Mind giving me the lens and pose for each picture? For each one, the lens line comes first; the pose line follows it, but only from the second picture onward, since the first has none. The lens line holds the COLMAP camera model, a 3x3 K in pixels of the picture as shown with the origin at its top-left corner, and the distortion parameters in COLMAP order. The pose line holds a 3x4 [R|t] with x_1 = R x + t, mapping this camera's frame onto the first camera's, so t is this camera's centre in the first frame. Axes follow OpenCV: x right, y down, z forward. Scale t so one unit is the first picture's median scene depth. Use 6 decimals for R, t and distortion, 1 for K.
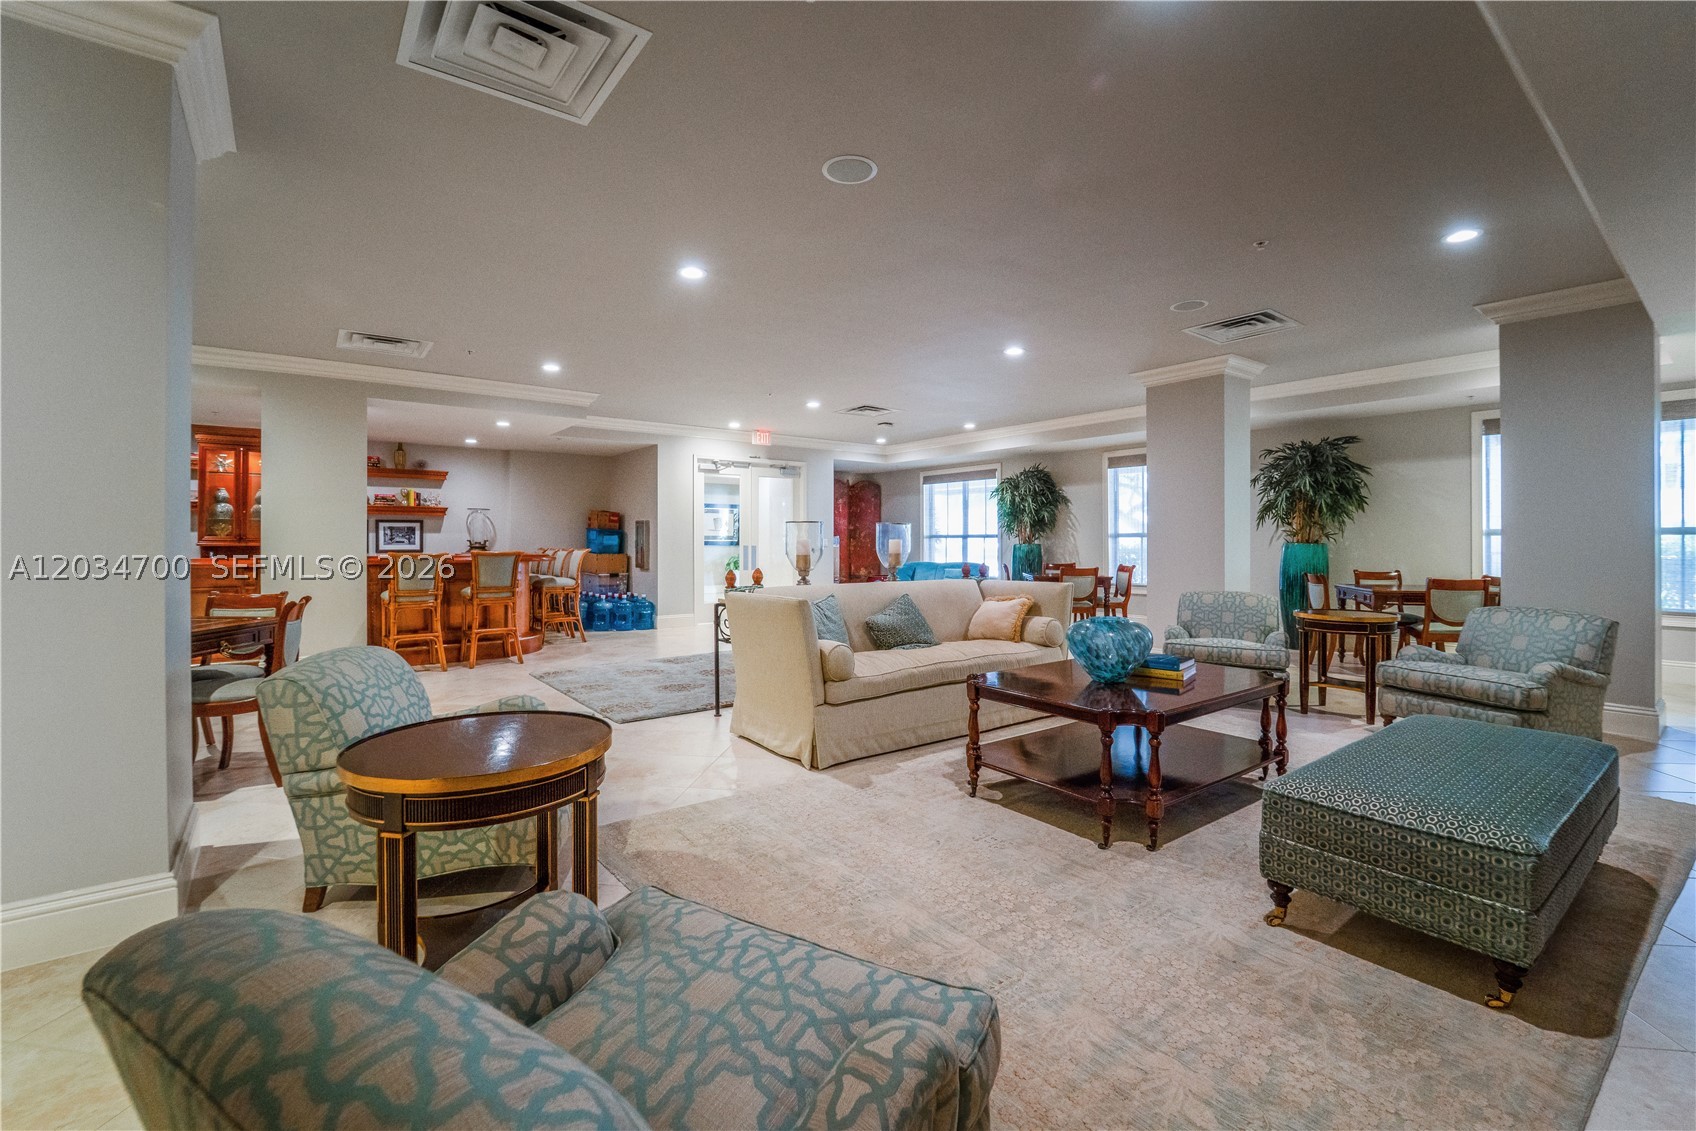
lens RADIAL K [[722.7, 0, 844.9], [0, 722.7, 550.3], [0, 0, 1]] dist [-0.012966, -0.000367]
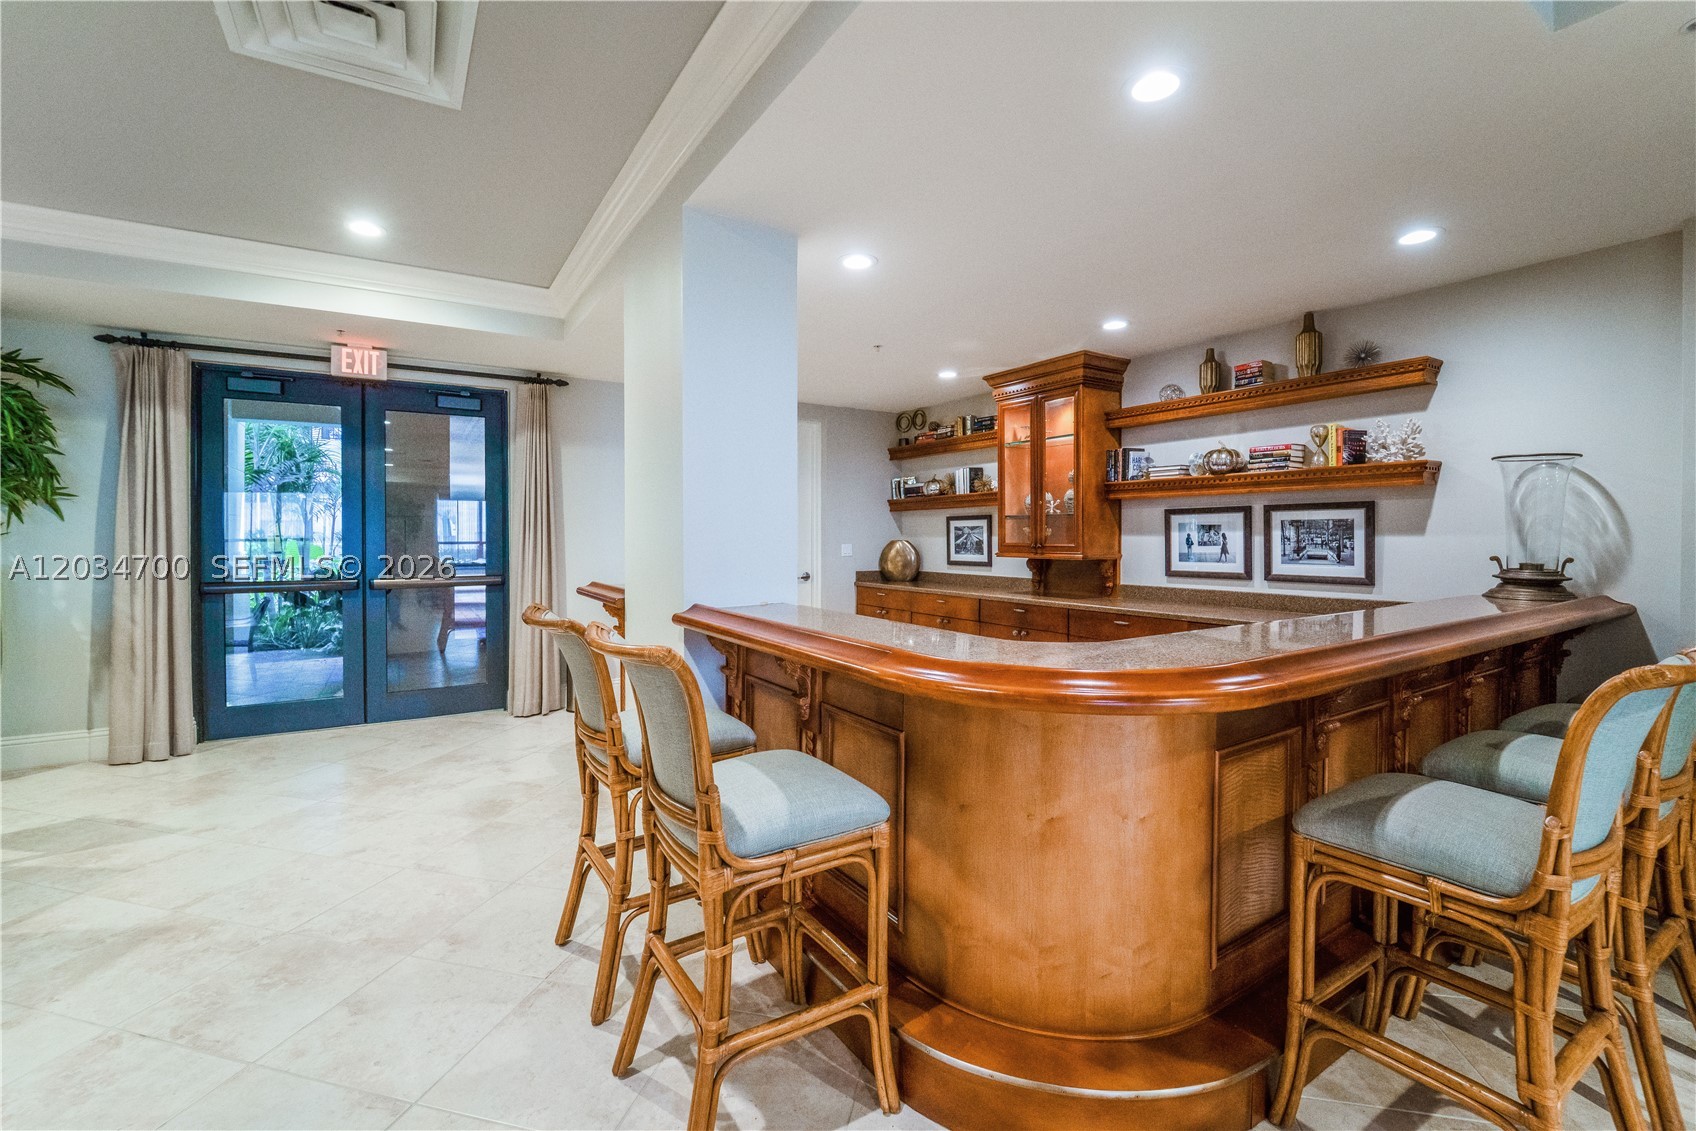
lens RADIAL K [[722.7, 0, 844.4], [0, 722.7, 541.0], [0, 0, 1]] dist [-0.012966, -0.000367]
pose [[-0.090430, 0.008169, -0.995869, -0.189139], [-0.007485, 0.999933, 0.008882, -0.022370], [0.995875, 0.008257, -0.090363, 0.763433]]
